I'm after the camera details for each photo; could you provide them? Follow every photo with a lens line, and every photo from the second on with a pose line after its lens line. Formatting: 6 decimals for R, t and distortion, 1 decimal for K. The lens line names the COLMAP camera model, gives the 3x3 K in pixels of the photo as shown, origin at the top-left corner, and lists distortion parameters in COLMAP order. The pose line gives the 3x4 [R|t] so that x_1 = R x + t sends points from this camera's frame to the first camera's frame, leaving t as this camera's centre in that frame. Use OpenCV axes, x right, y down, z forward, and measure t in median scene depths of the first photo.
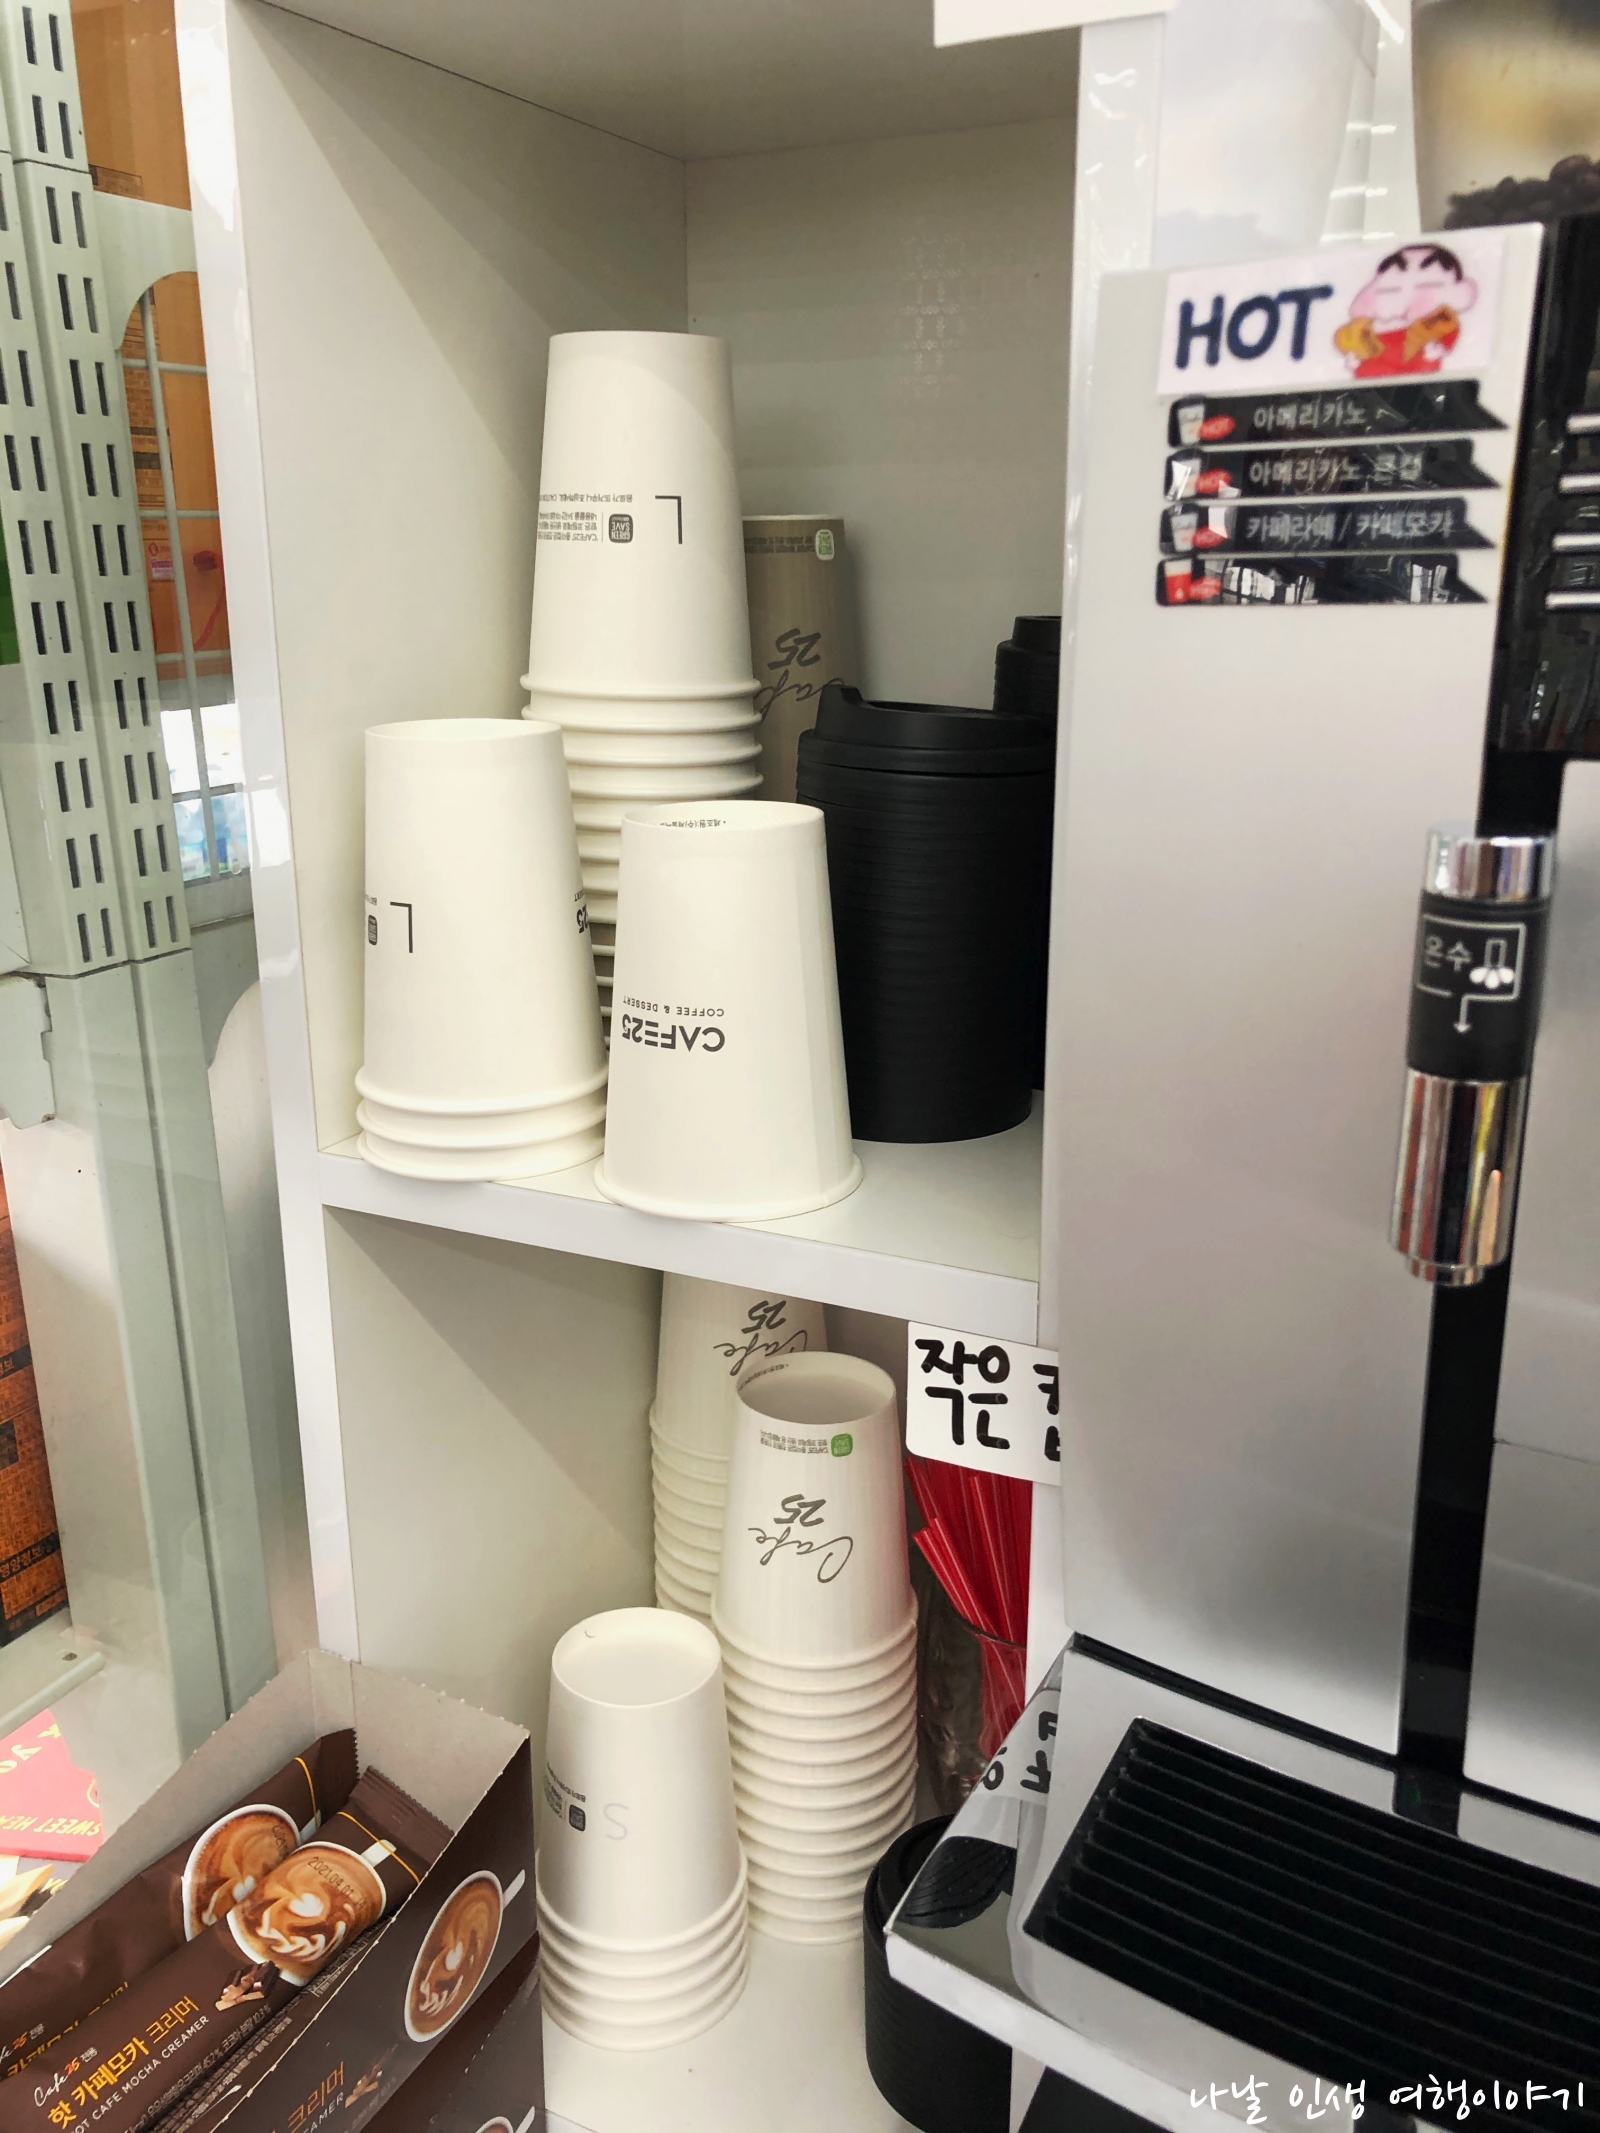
lens RADIAL K [[1748.7, 0, 792.1], [0, 1748.7, 1069.6], [0, 0, 1]] dist [0.031280, -0.048888]
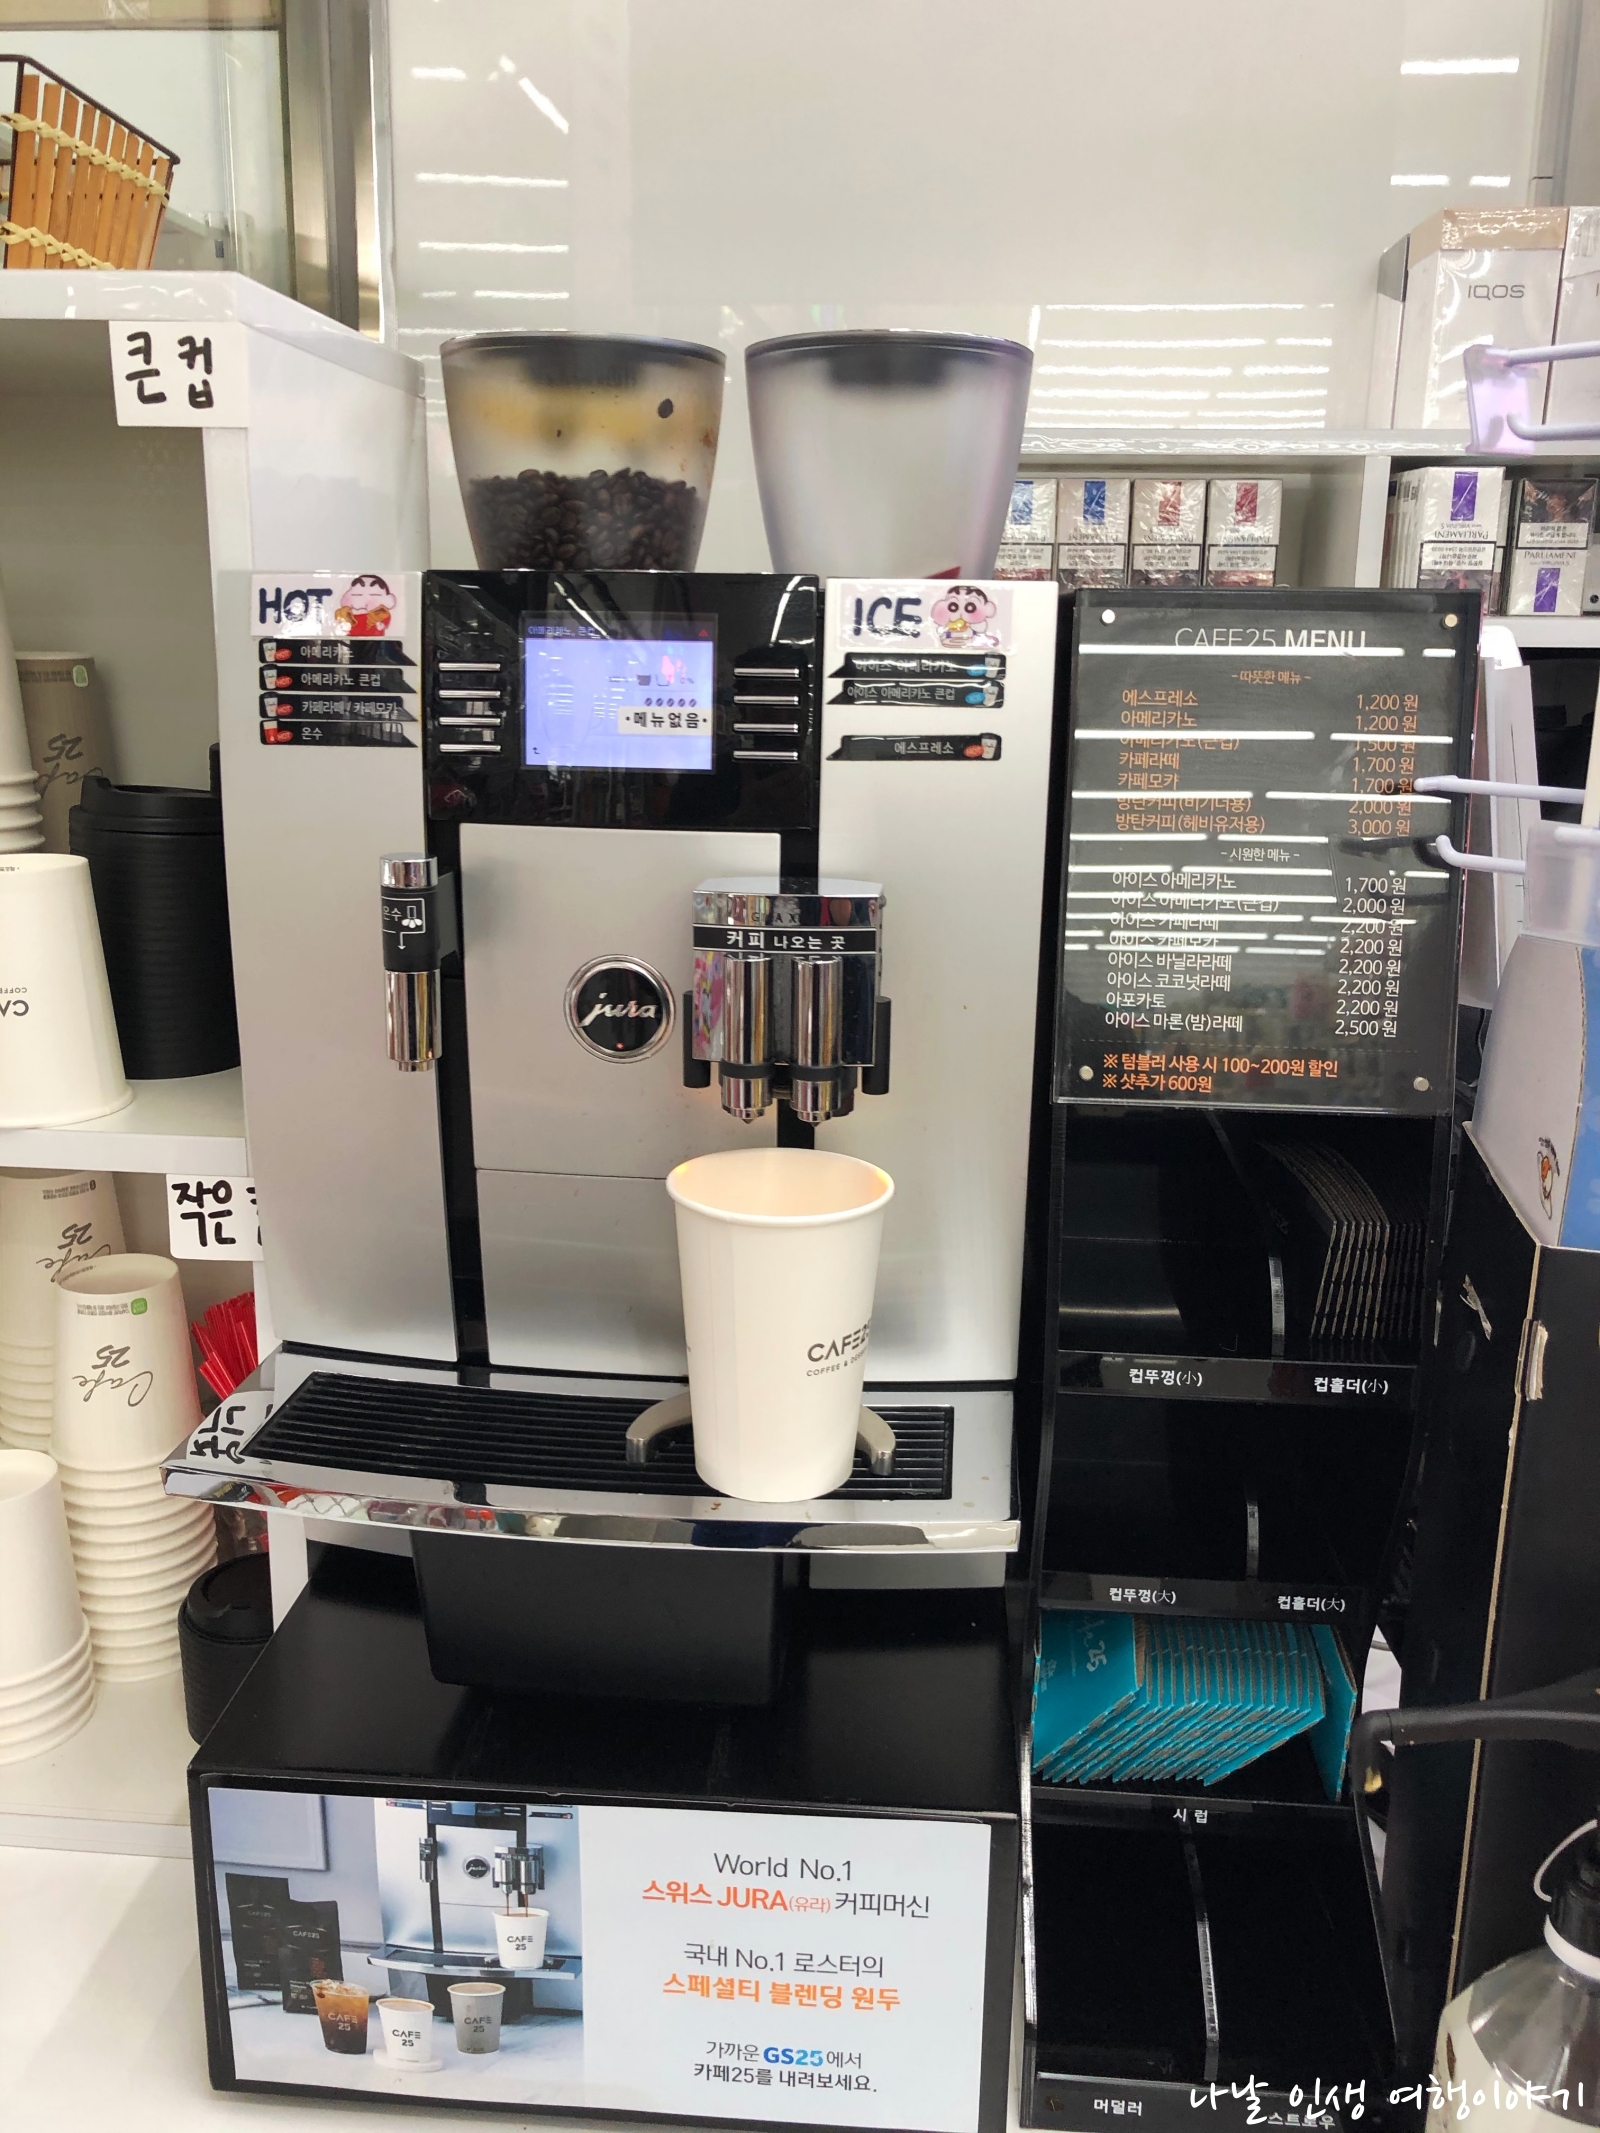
lens RADIAL K [[1773.1, 0, 805.3], [0, 1773.1, 1056.2], [0, 0, 1]] dist [-0.005603, 0.009031]
pose [[0.927743, -0.066615, 0.367226, 0.021145], [0.080361, 0.996517, -0.022252, 0.120615], [-0.364464, 0.050154, 0.929866, -0.730676]]
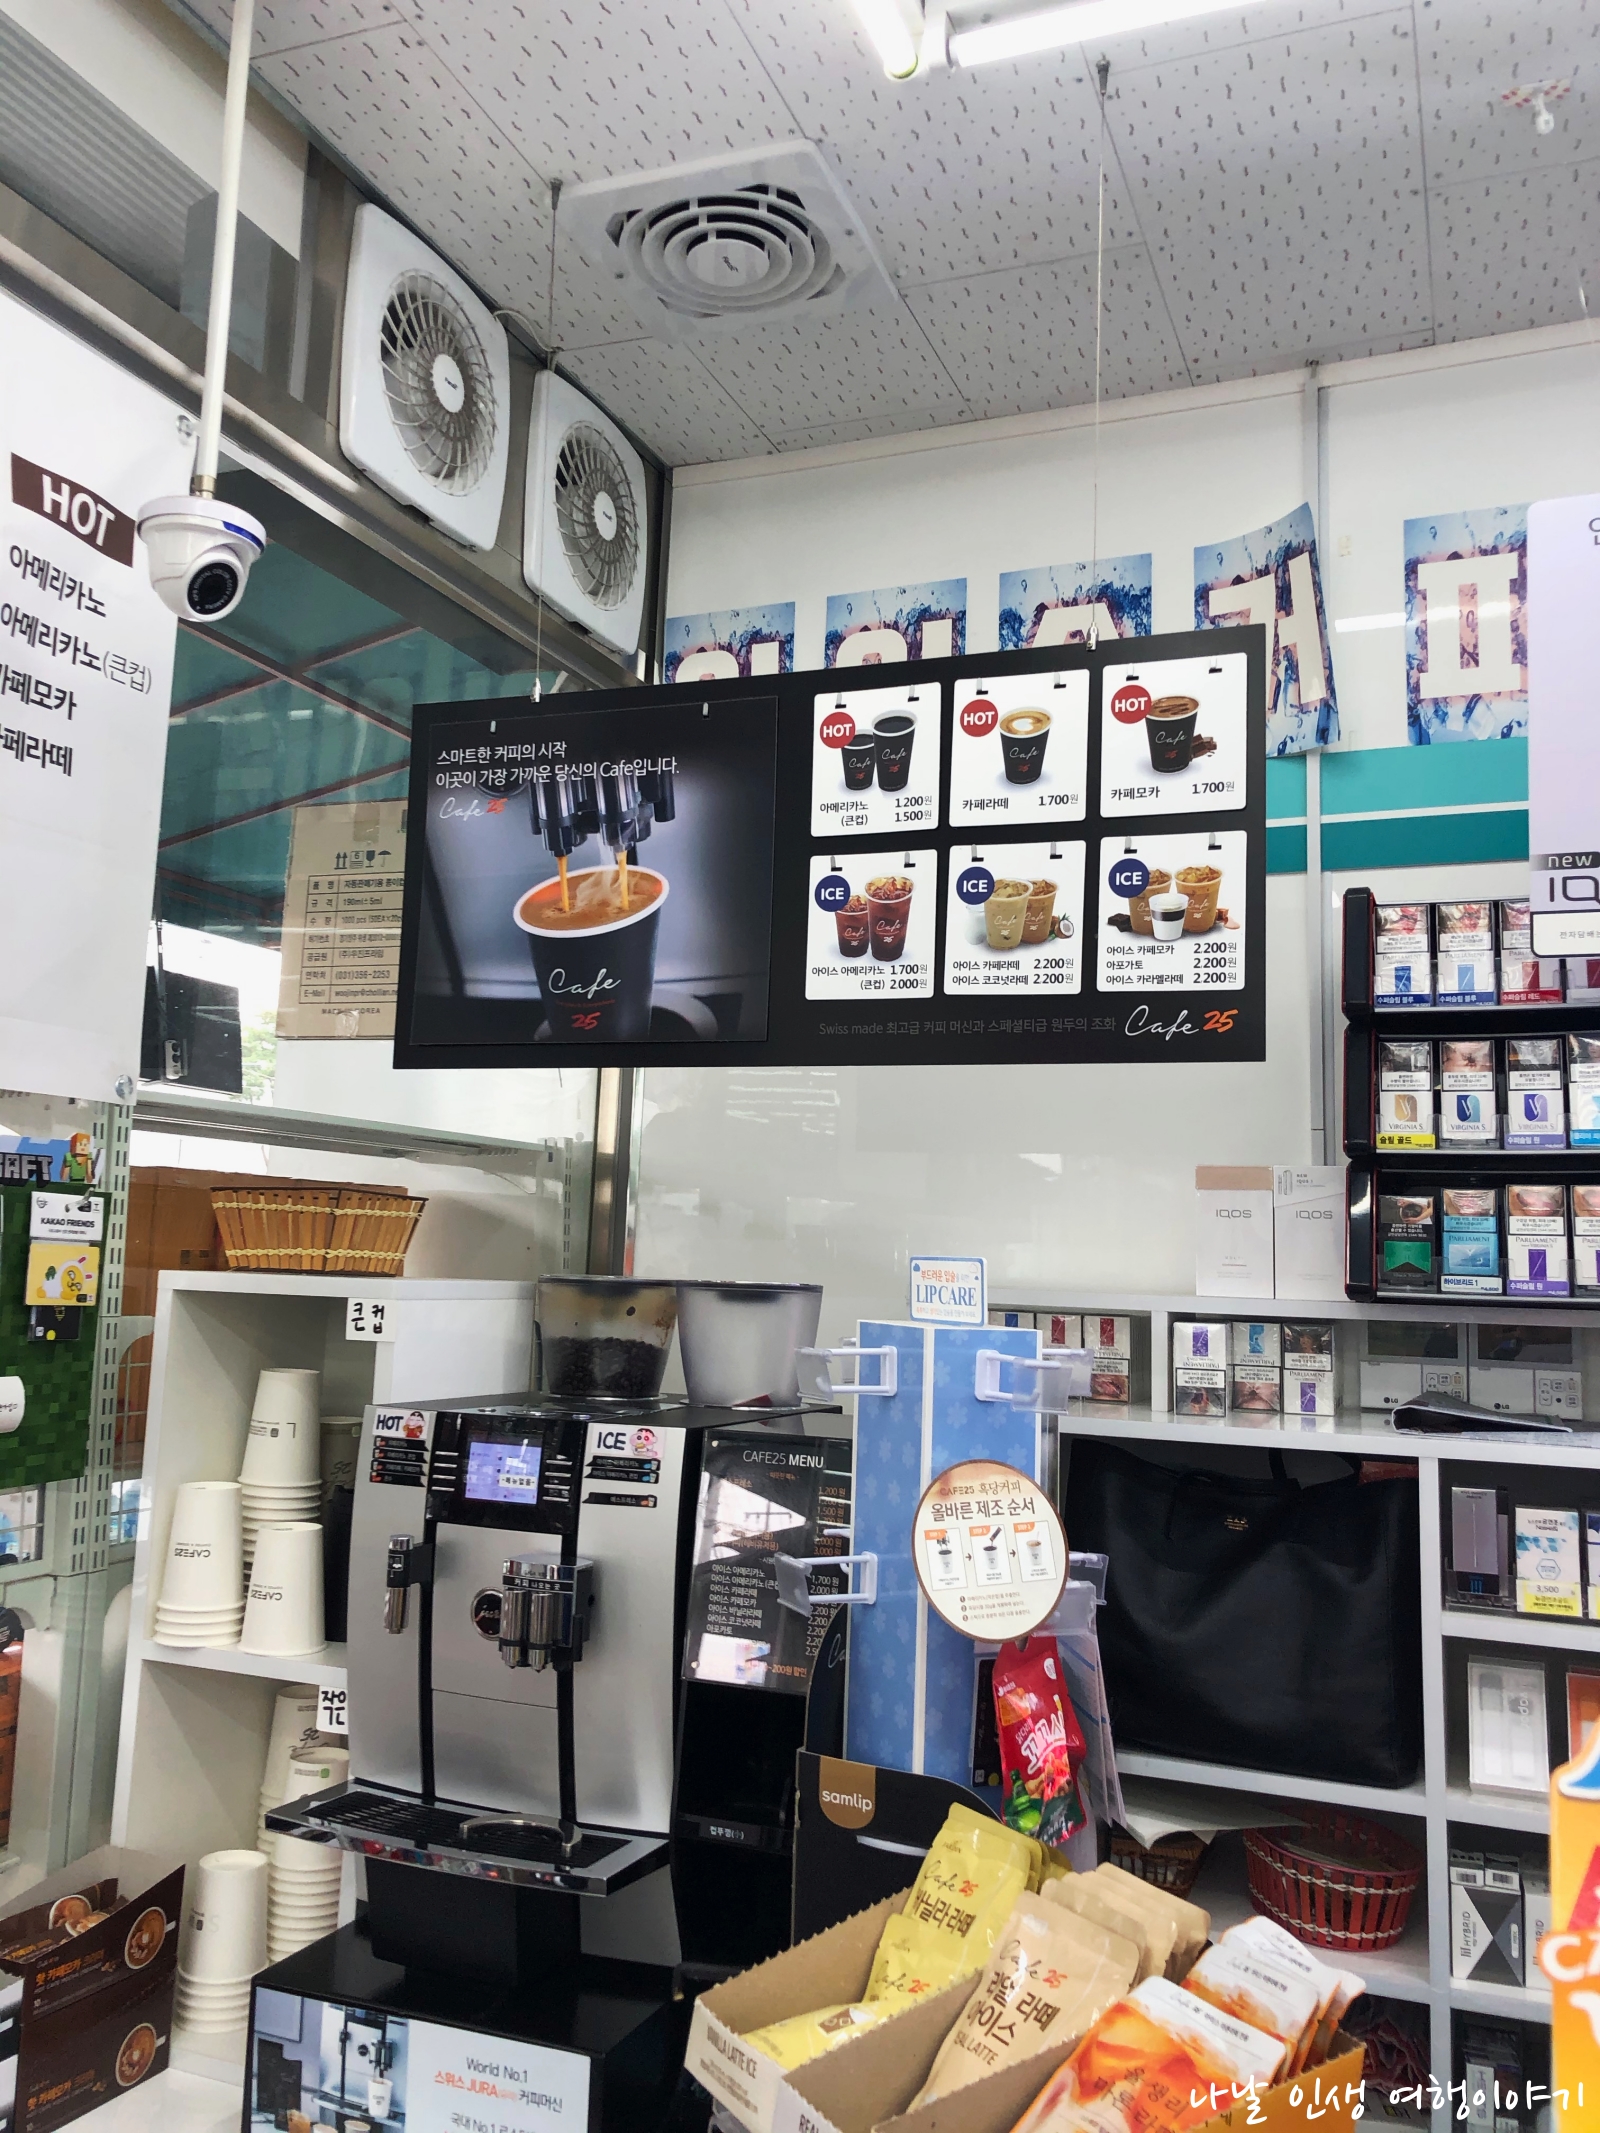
lens RADIAL K [[1748.7, 0, 792.1], [0, 1748.7, 1069.6], [0, 0, 1]] dist [0.031280, -0.048888]
pose [[0.996427, 0.053374, 0.065463, 0.683054], [-0.023465, 0.919458, -0.392487, 0.357584], [-0.081139, 0.389549, 0.917425, -2.595485]]
